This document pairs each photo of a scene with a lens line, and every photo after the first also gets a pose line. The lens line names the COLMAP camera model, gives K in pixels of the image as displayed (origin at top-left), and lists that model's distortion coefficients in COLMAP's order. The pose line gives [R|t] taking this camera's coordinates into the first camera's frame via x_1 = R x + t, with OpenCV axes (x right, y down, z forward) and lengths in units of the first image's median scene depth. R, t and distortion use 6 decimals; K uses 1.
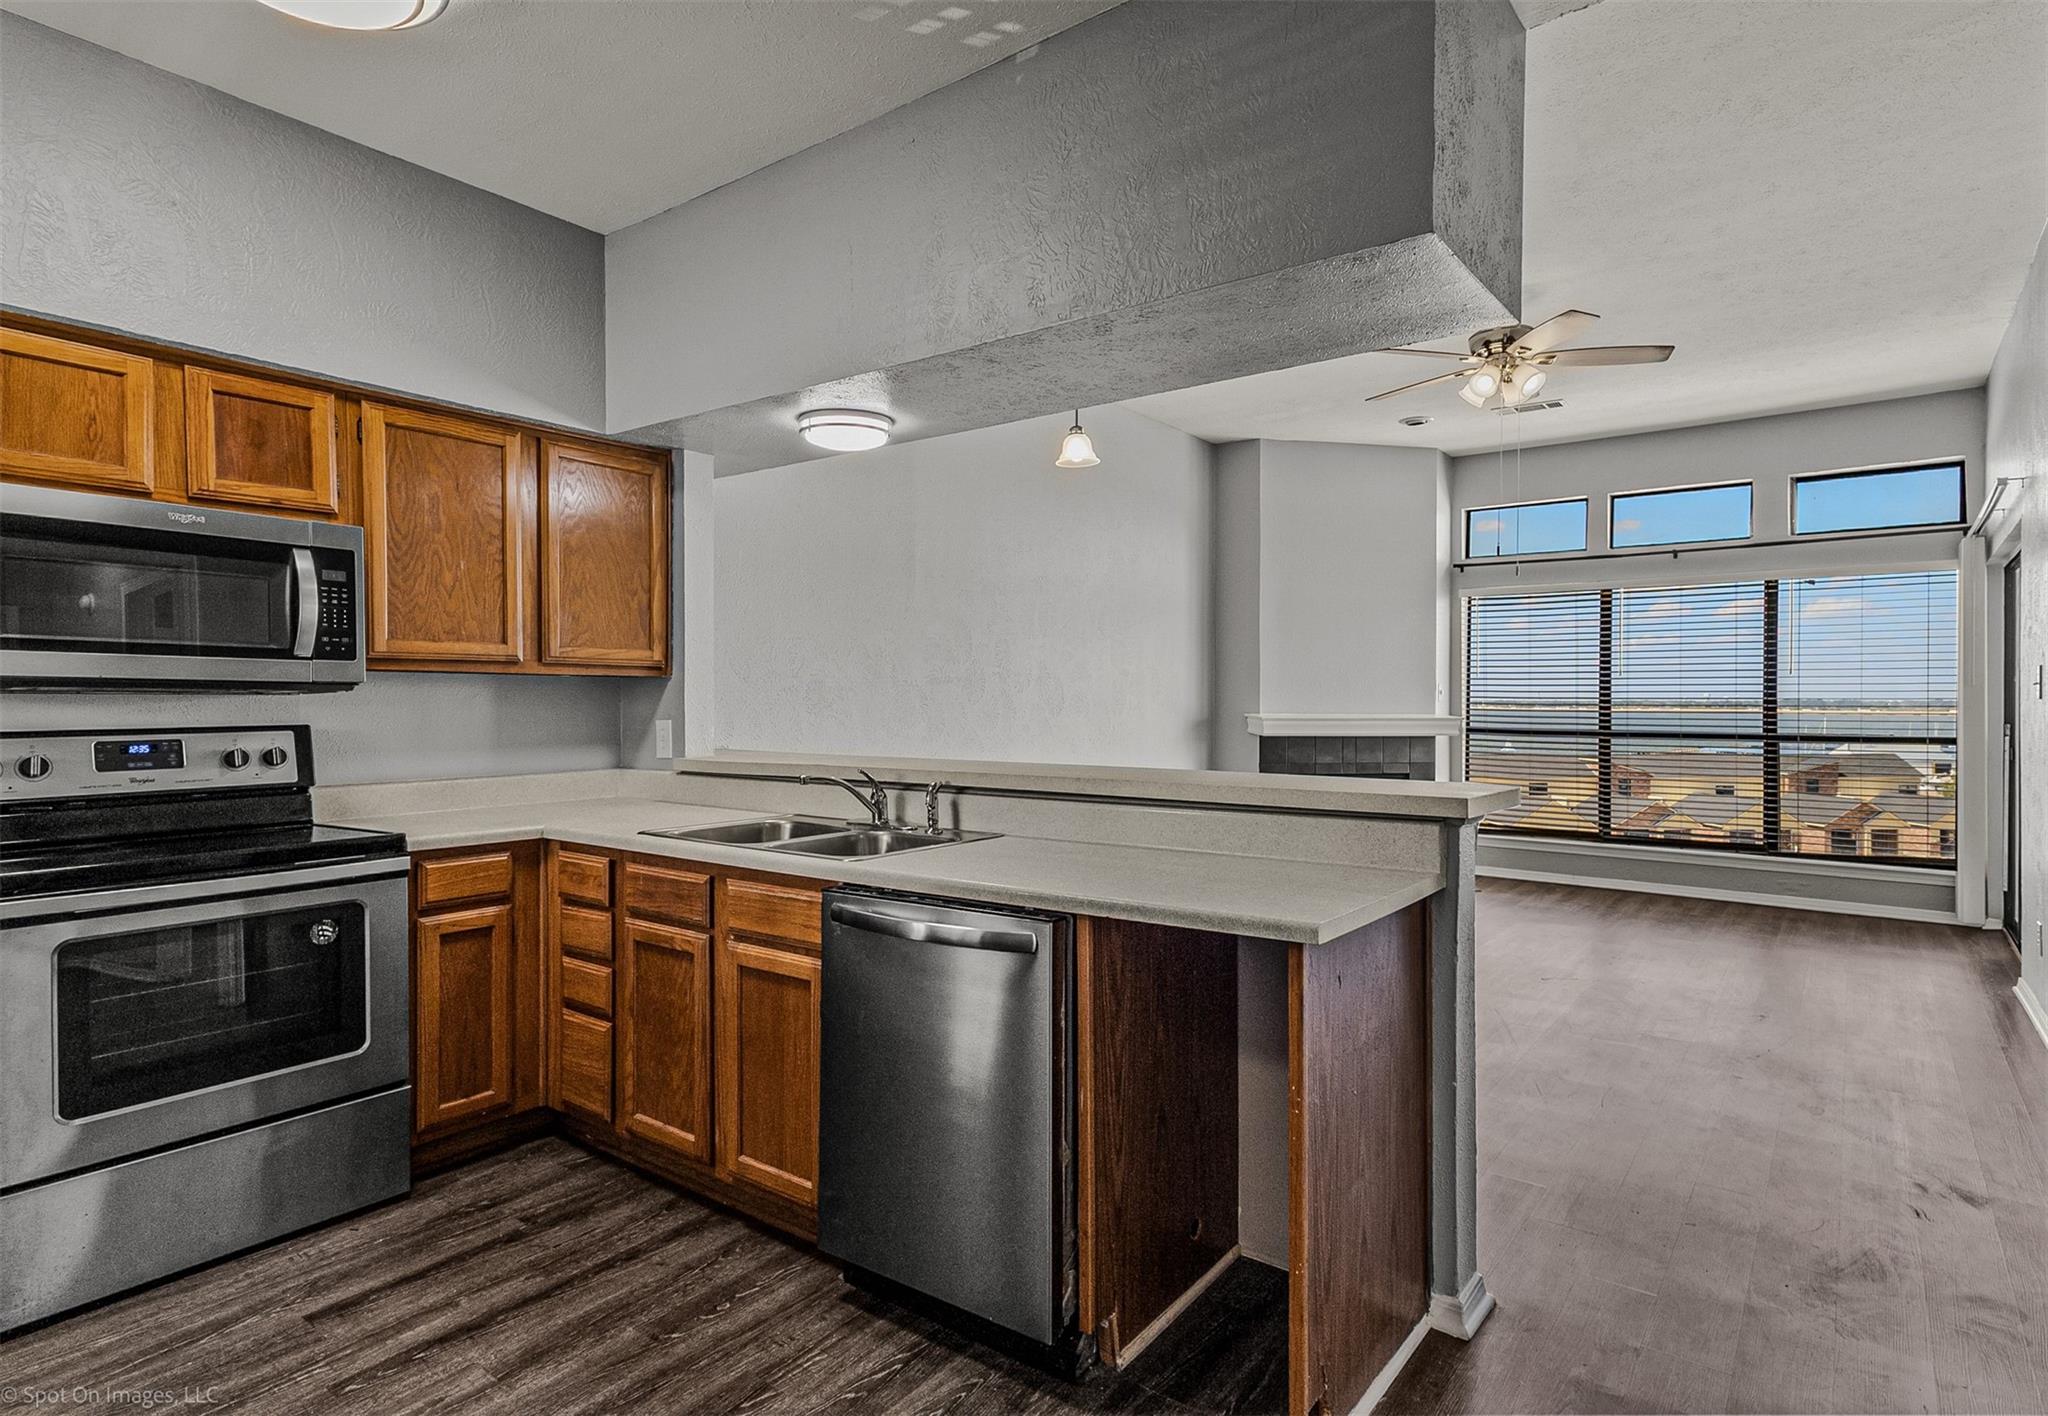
lens RADIAL K [[1080.0, 0, 1024.0], [0, 1080.0, 708.0], [0, 0, 1]] dist [0.023954, -0.001651]
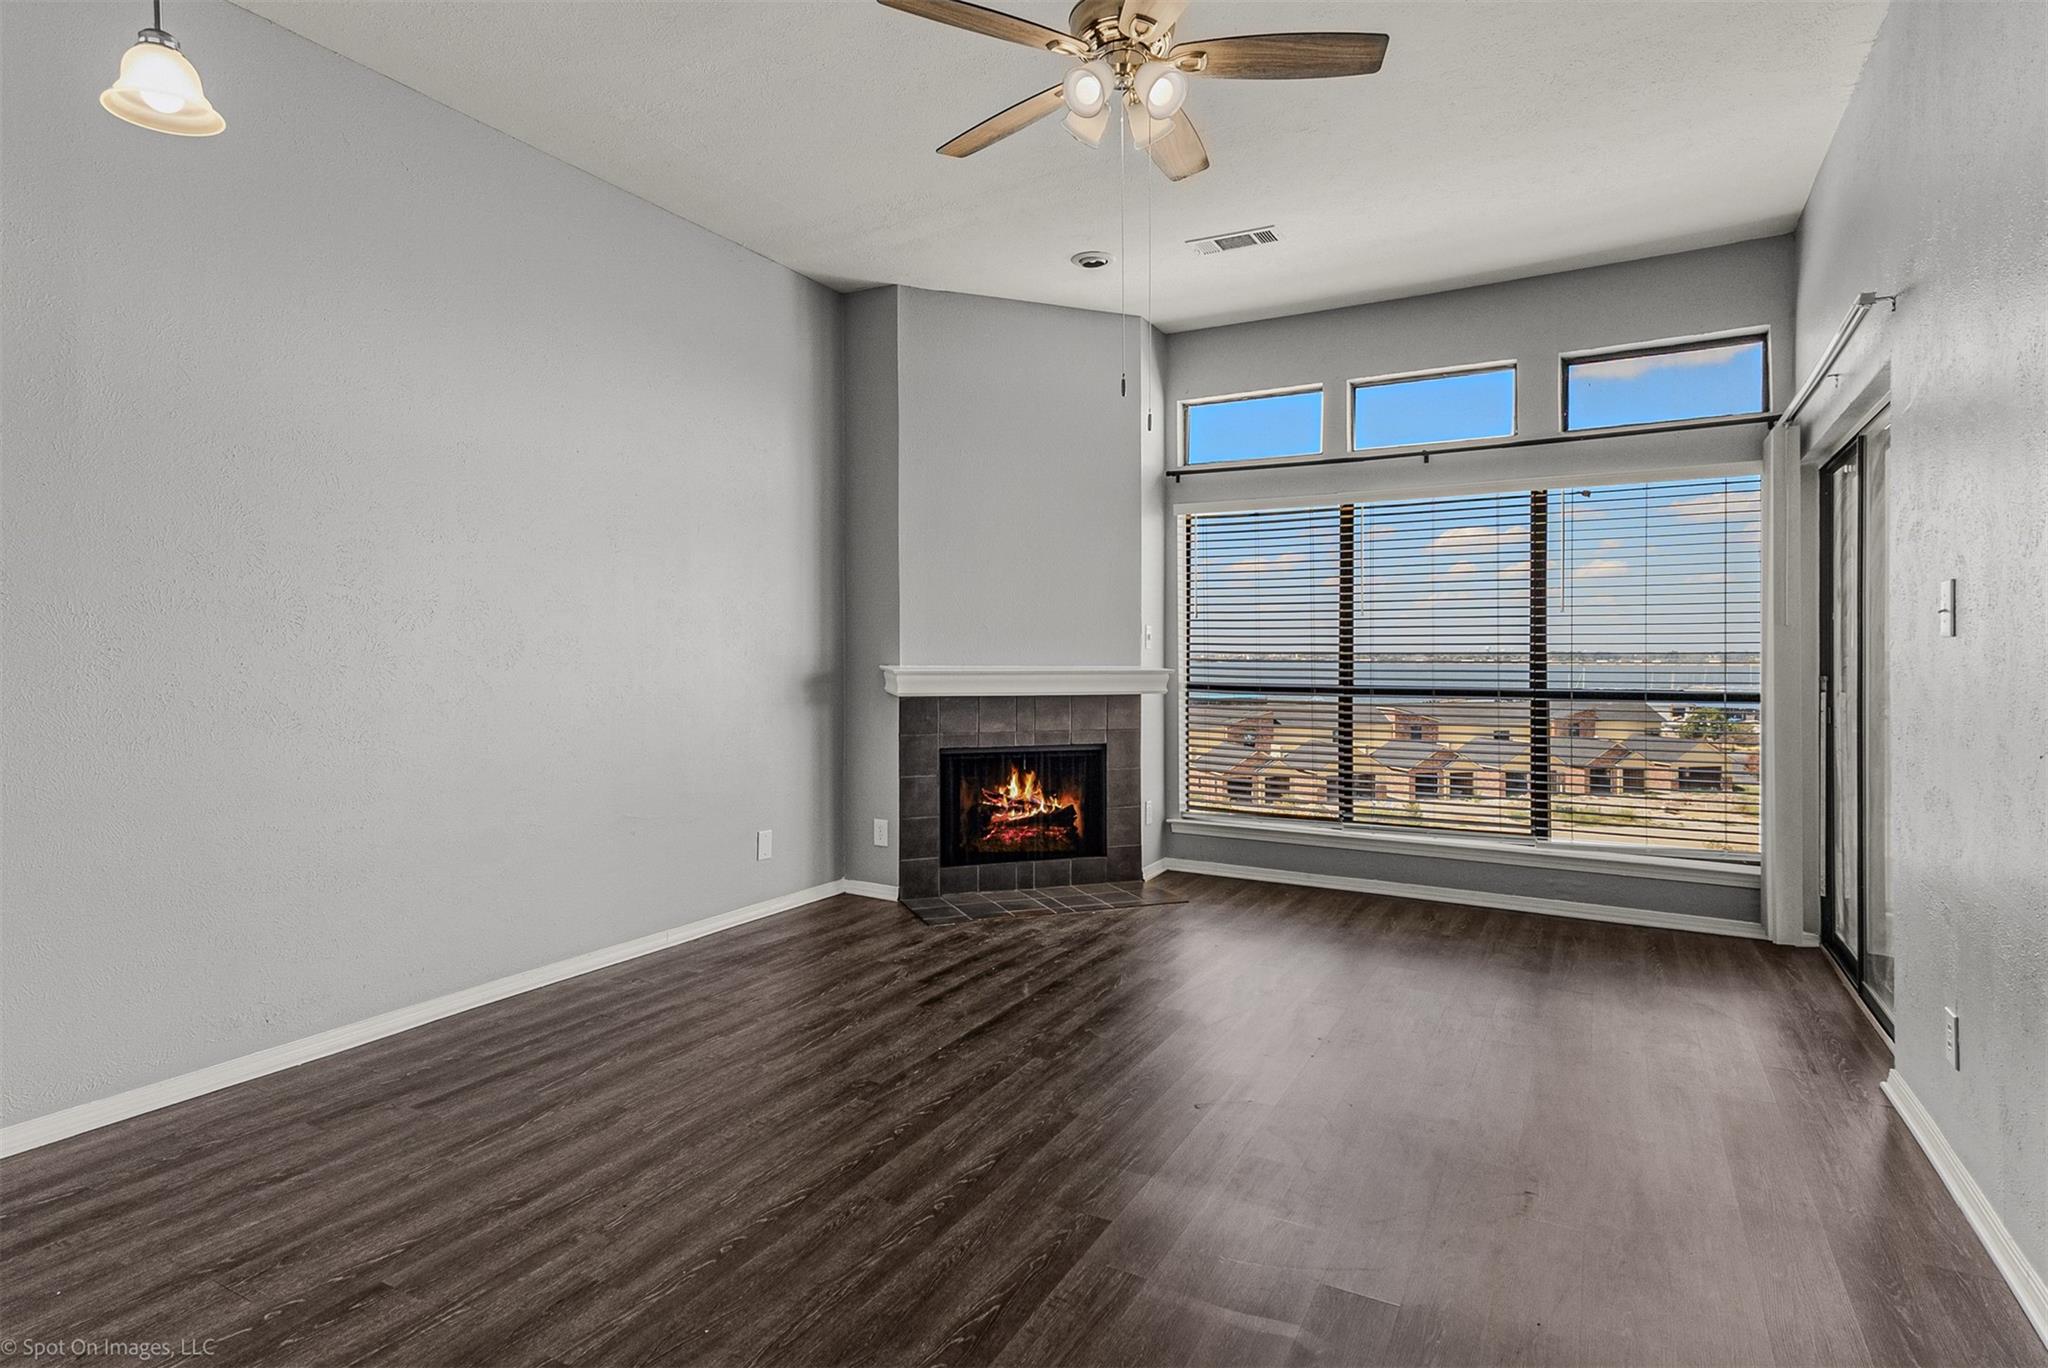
lens RADIAL K [[1056.4, 0, 1029.1], [0, 1056.4, 660.6], [0, 0, 1]] dist [0.033428, 0.000395]
pose [[0.988287, -0.003189, 0.152572, 0.231230], [0.003251, 0.999995, -0.000153, 0.002193], [-0.152571, 0.000647, 0.988292, 0.337756]]
